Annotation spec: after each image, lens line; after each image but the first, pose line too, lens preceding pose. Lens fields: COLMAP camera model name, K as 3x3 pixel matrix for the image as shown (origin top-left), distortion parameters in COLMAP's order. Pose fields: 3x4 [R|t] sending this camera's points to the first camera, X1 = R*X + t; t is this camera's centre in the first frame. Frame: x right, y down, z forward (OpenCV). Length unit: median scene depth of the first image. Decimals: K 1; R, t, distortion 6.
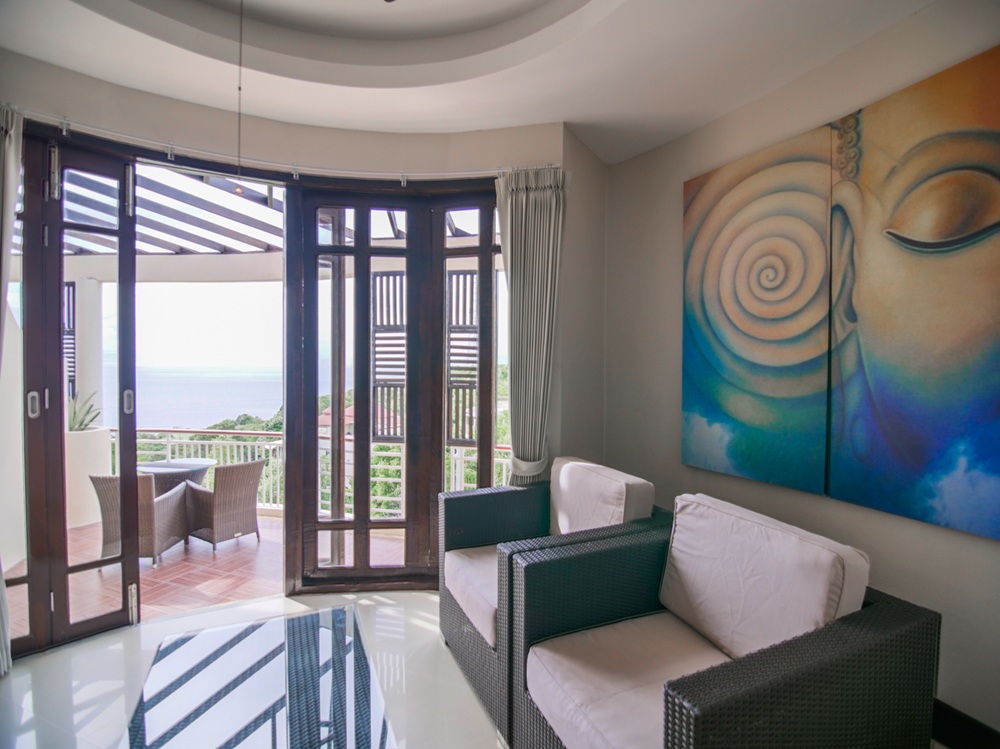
lens RADIAL K [[487.6, 0, 507.8], [0, 487.6, 373.0], [0, 0, 1]] dist [-0.017039, -0.005824]
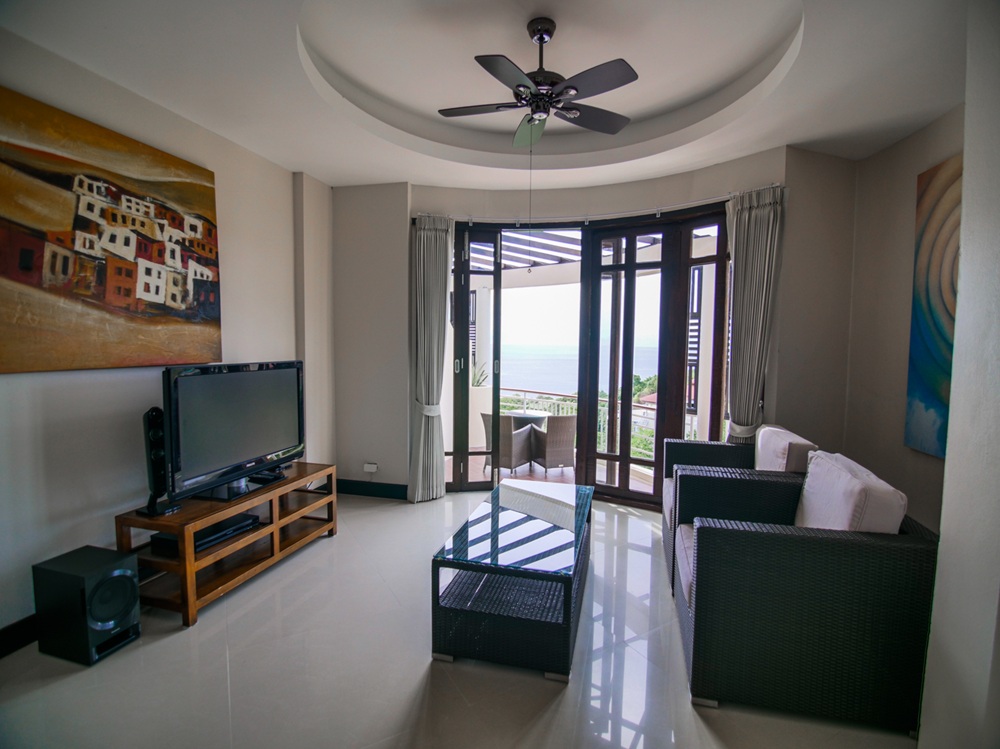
lens RADIAL K [[487.6, 0, 504.2], [0, 487.6, 371.2], [0, 0, 1]] dist [-0.017039, -0.005824]
pose [[0.779003, 0.042259, -0.625594, 0.316927], [-0.017211, 0.998791, 0.046037, -0.007349], [0.626783, -0.025095, 0.778789, -0.340812]]
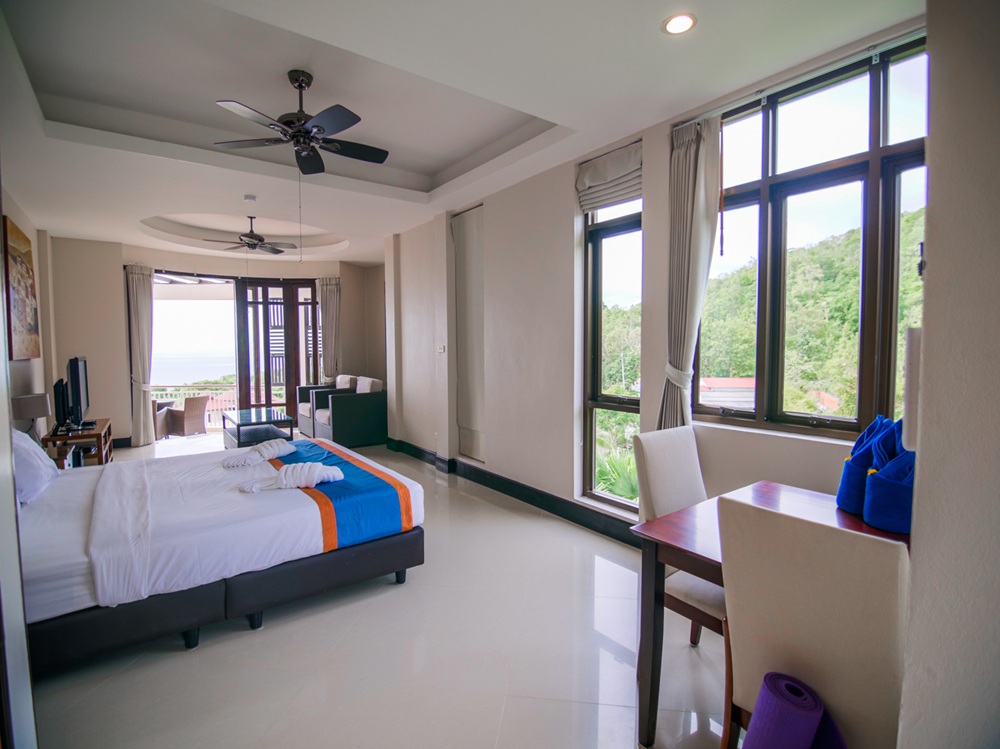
lens RADIAL K [[487.6, 0, 505.0], [0, 487.6, 372.0], [0, 0, 1]] dist [-0.017039, -0.005824]
pose [[0.976197, -0.024336, 0.215516, 0.413796], [0.015914, 0.999044, 0.040728, 0.042435], [-0.216301, -0.036329, 0.975651, -1.952873]]
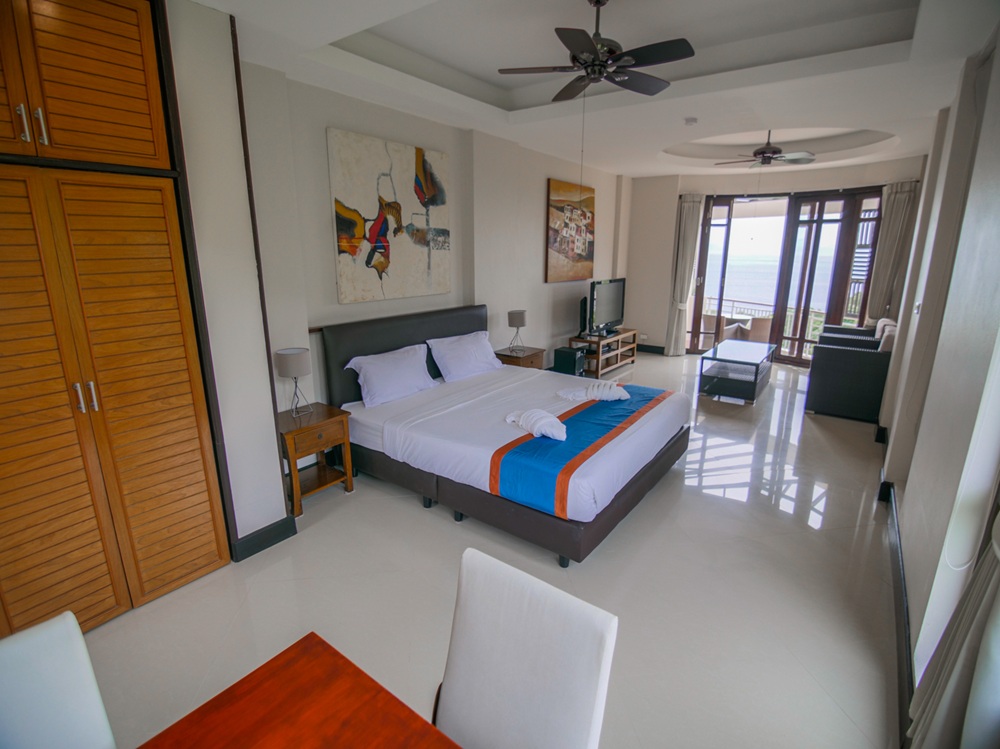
lens RADIAL K [[487.6, 0, 501.8], [0, 487.6, 371.0], [0, 0, 1]] dist [-0.017039, -0.005824]
pose [[0.488802, 0.207739, -0.847300, 1.055012], [-0.014011, 0.972979, 0.230470, -0.069095], [0.872282, -0.100782, 0.478504, -1.479875]]
